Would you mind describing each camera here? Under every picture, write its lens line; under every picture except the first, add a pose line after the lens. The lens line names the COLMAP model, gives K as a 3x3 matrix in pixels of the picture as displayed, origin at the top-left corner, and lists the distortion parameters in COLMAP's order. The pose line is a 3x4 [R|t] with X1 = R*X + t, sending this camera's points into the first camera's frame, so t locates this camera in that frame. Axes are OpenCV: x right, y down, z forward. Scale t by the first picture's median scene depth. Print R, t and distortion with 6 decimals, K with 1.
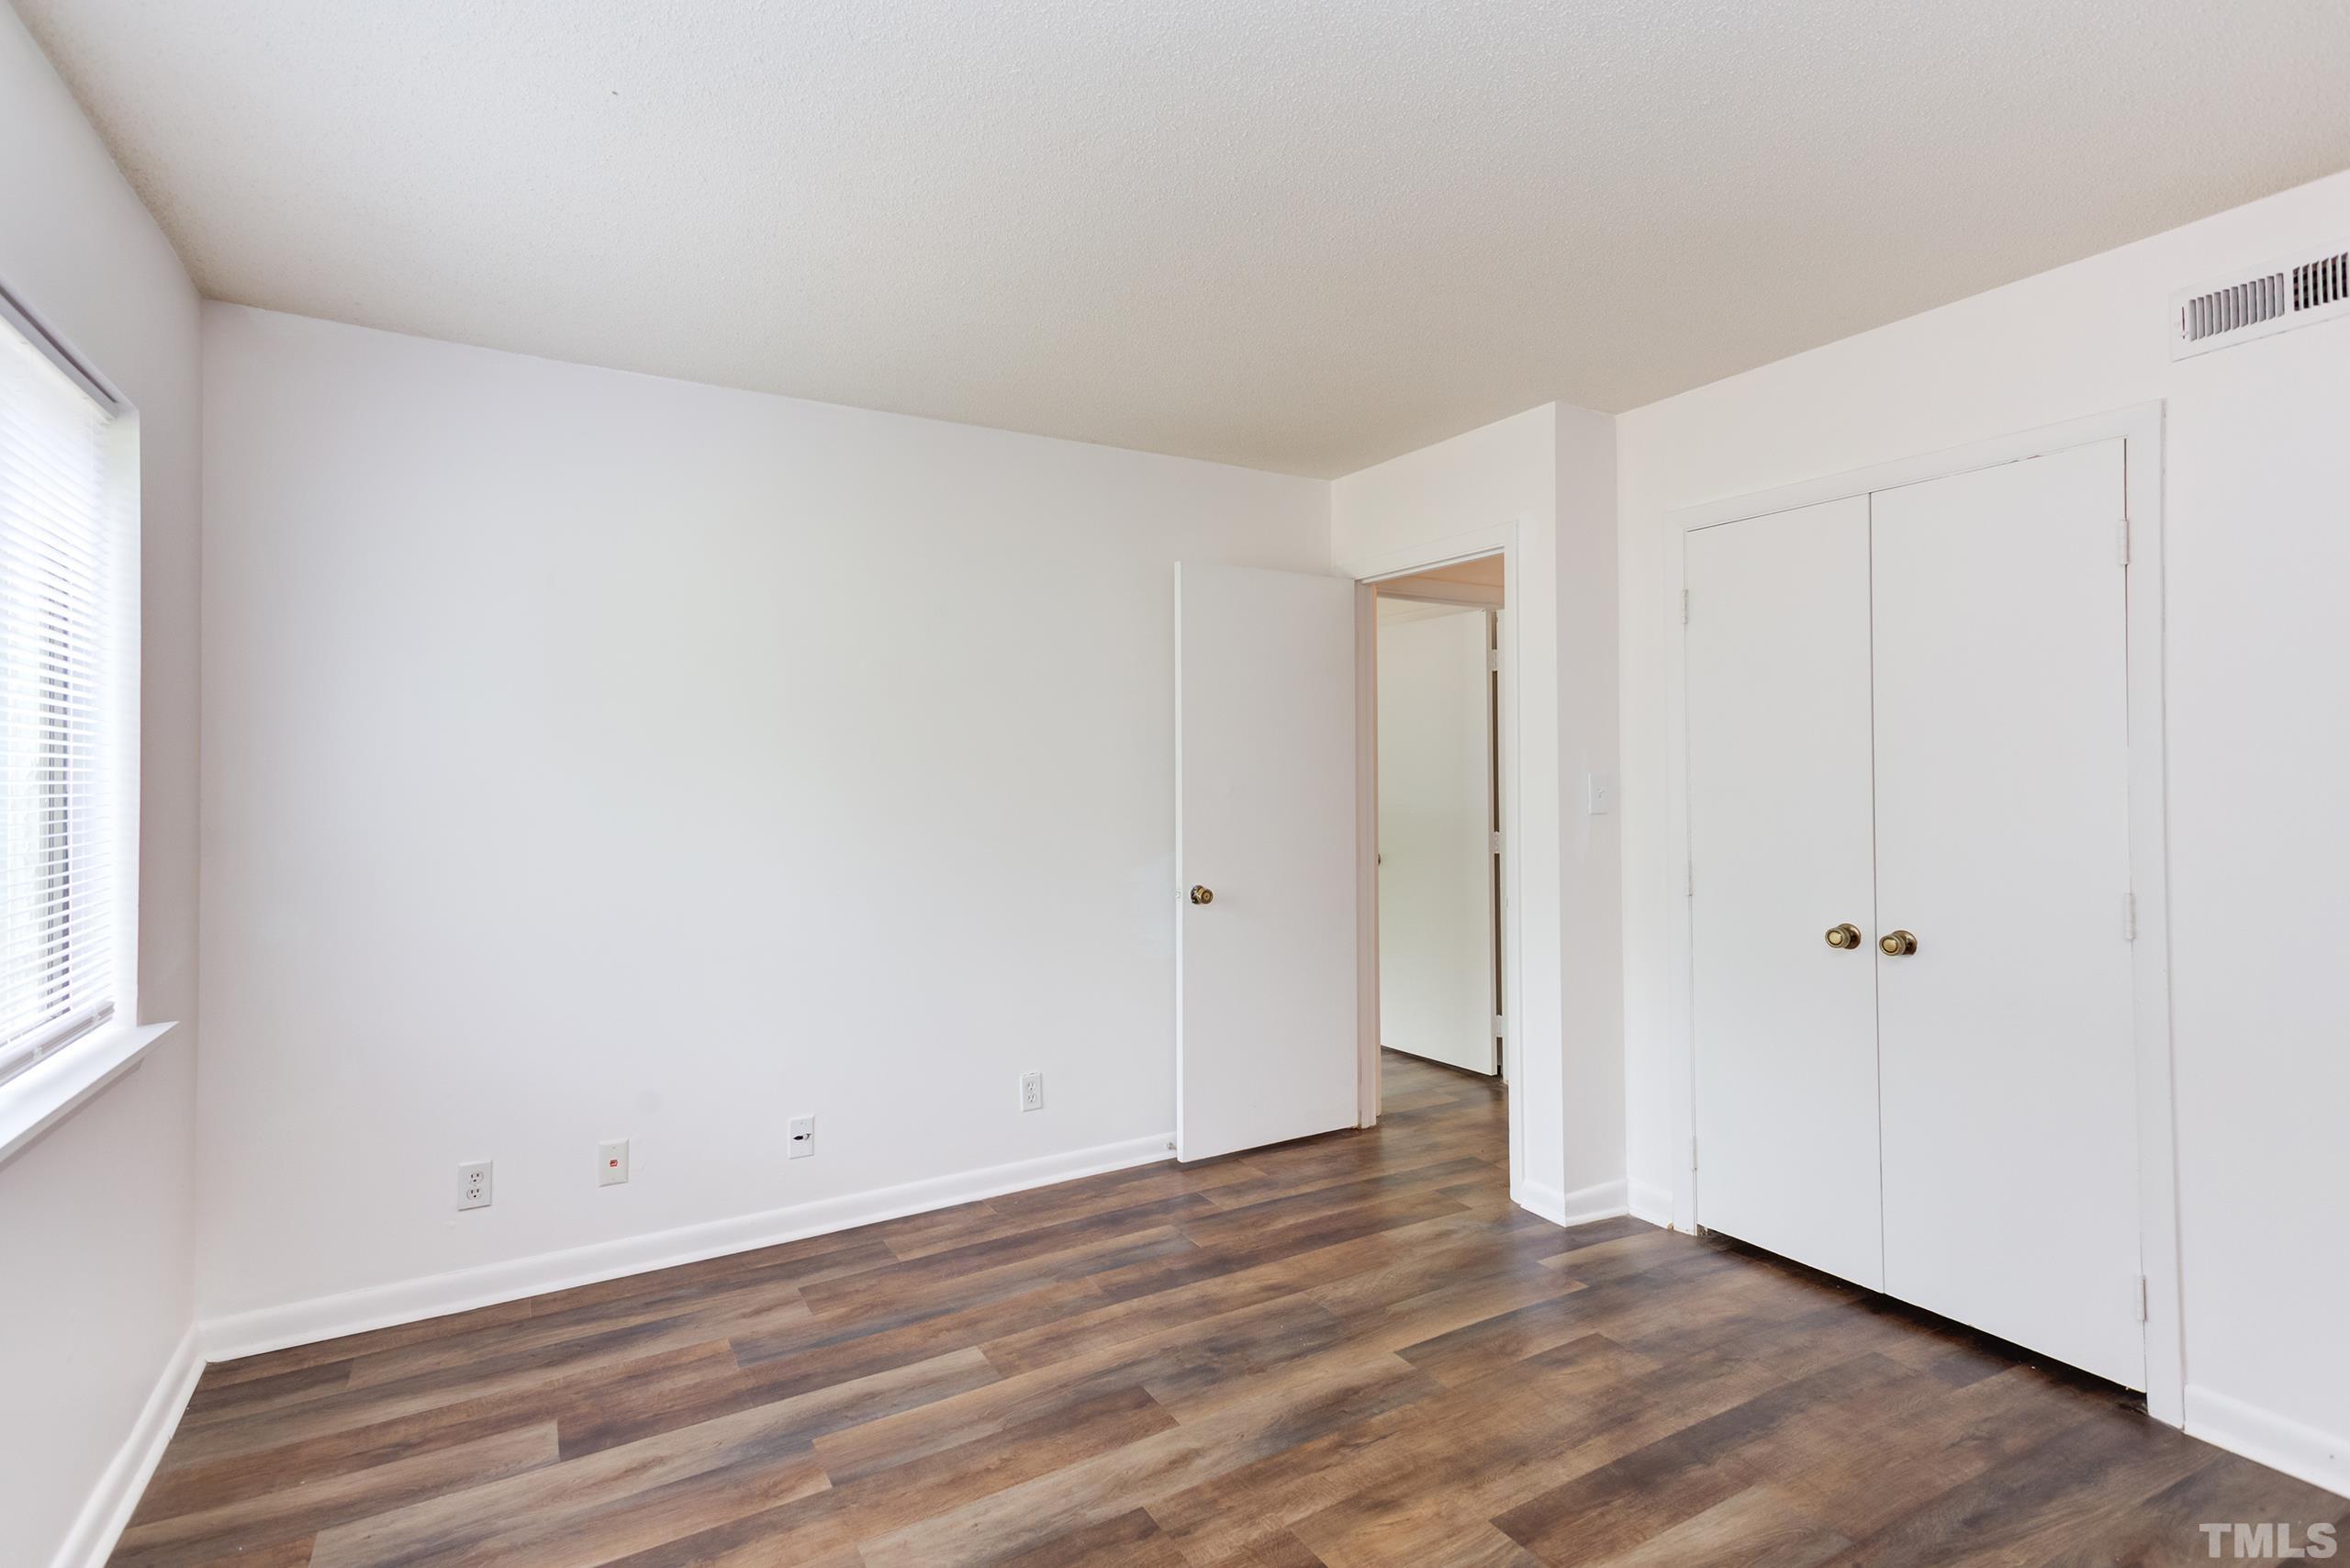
lens RADIAL K [[1138.1, 0, 1161.4], [0, 1138.1, 766.2], [0, 0, 1]] dist [0.016983, 0.003359]
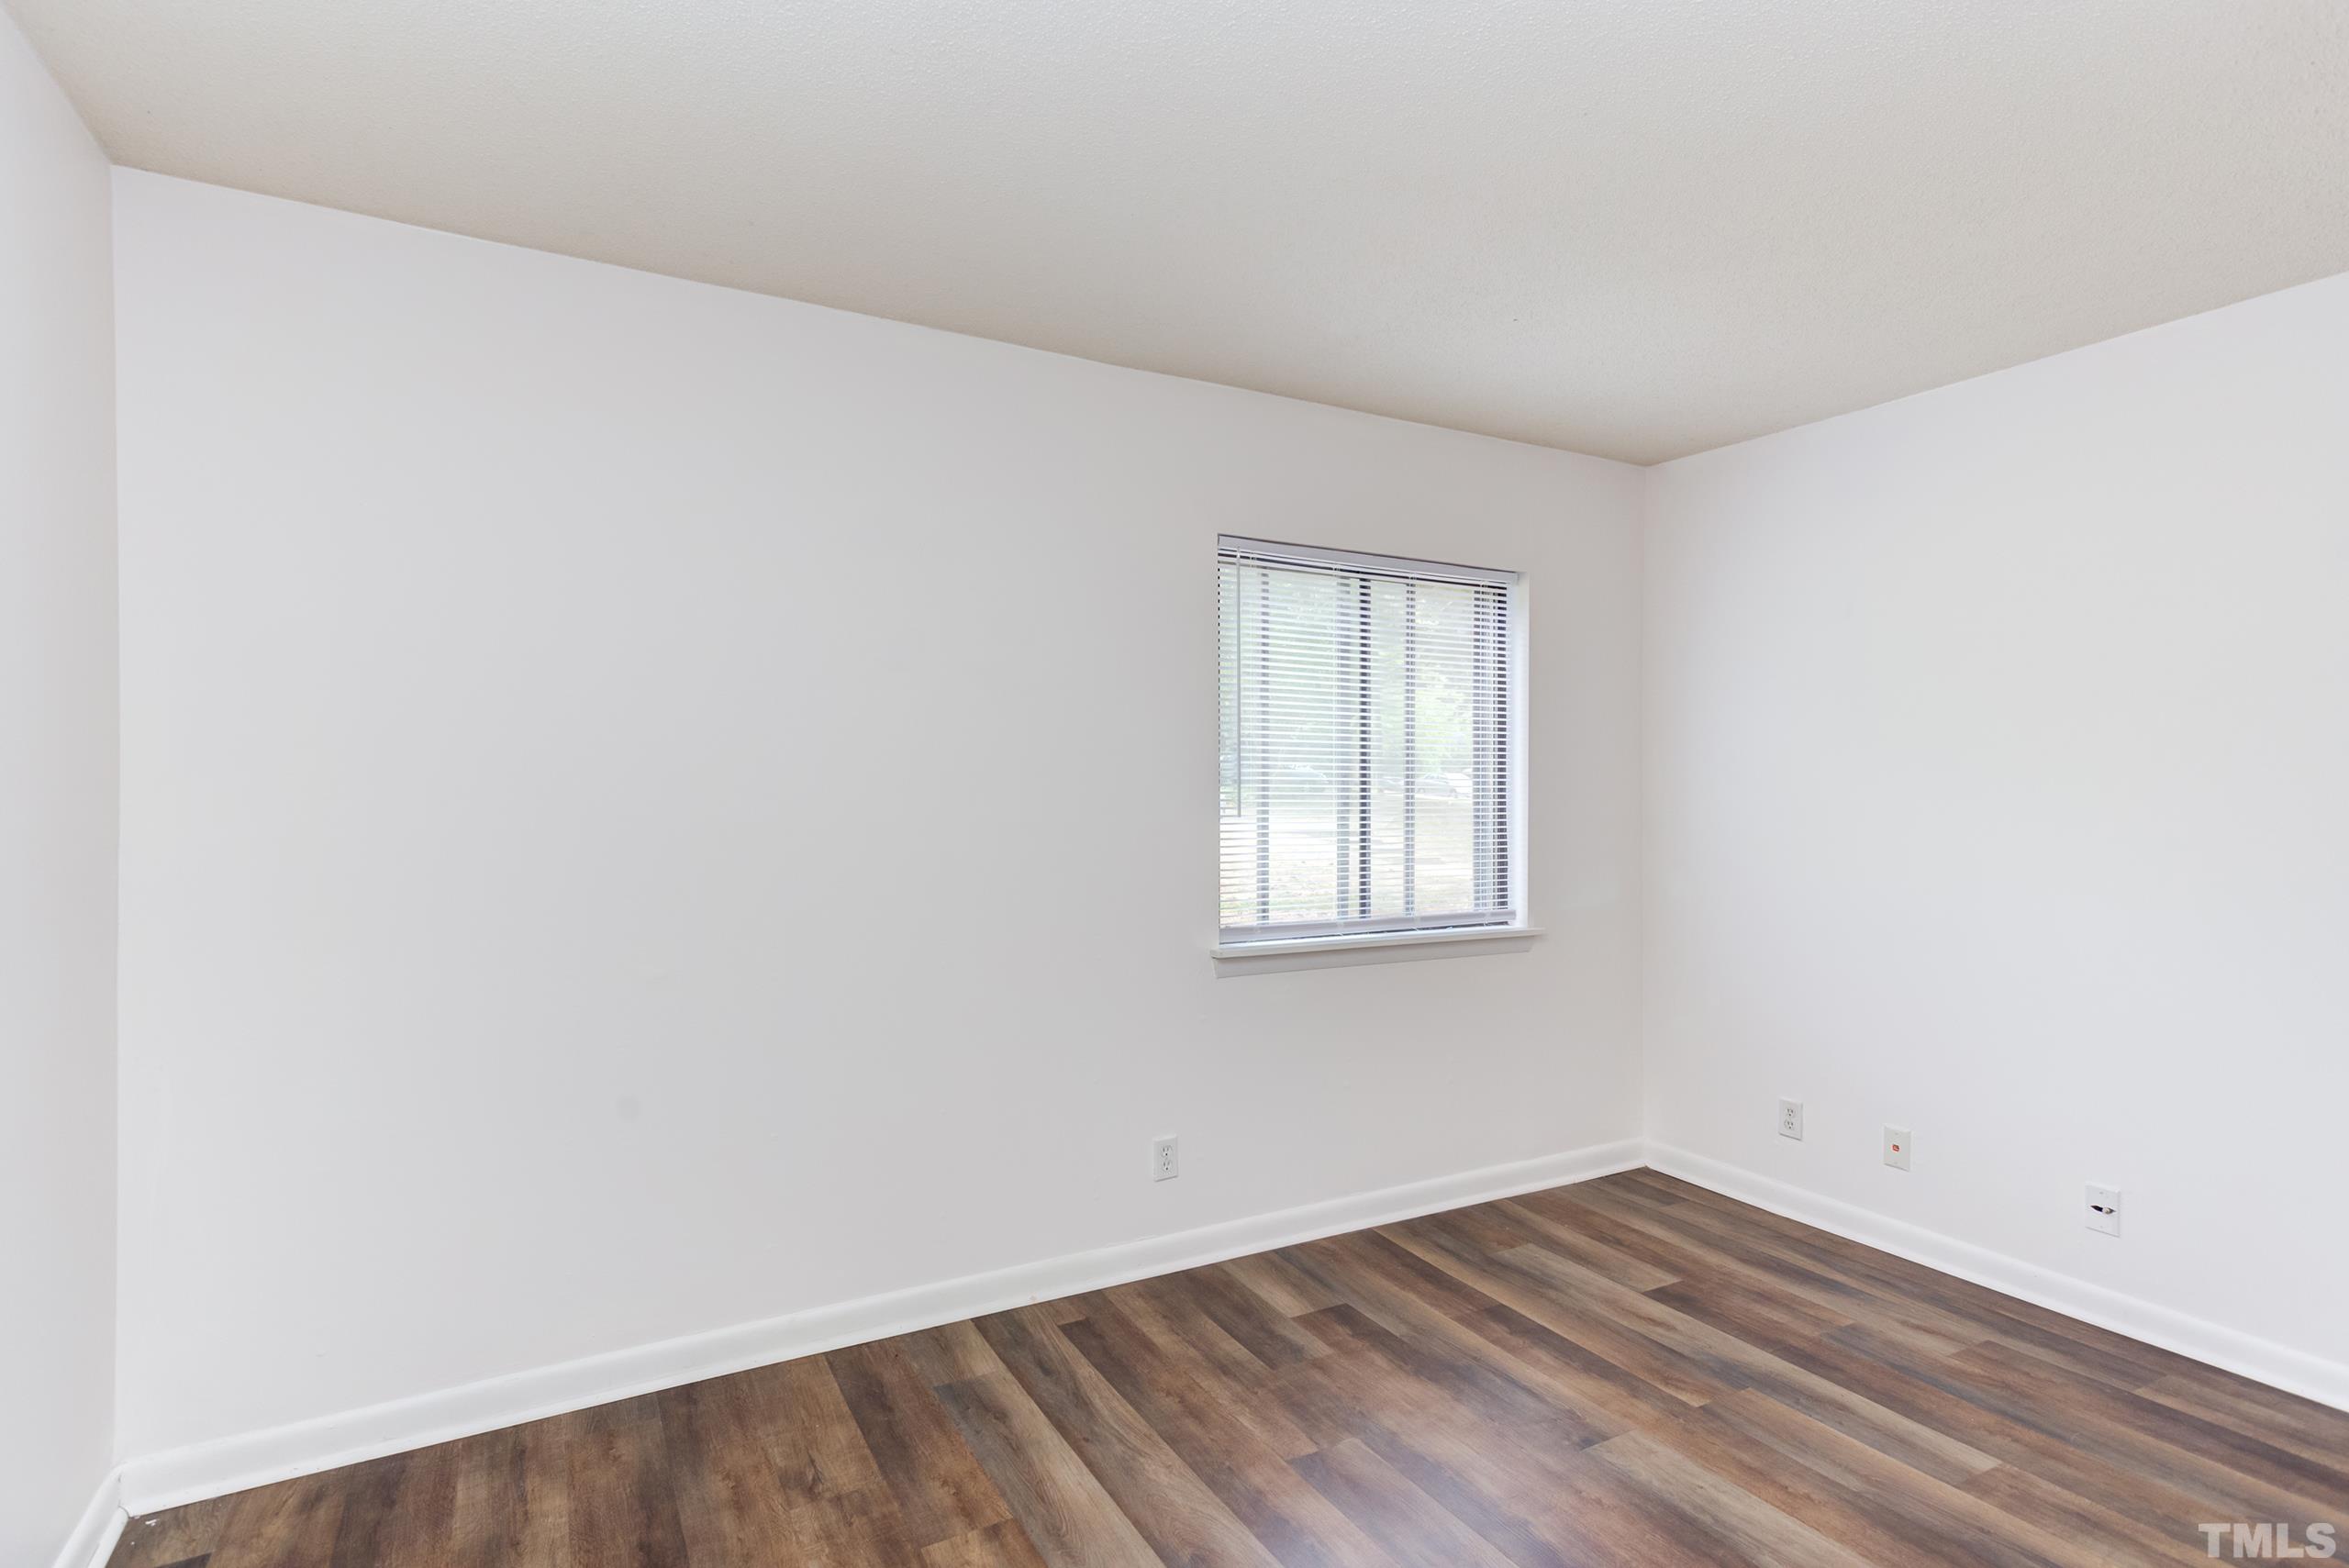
lens RADIAL K [[1137.5, 0, 1175.8], [0, 1137.5, 788.6], [0, 0, 1]] dist [0.016983, 0.003359]
pose [[-0.009641, 0.010367, -0.999900, 0.703910], [0.006346, 0.999927, 0.010306, -0.002966], [0.999933, -0.006246, -0.009706, 0.407725]]
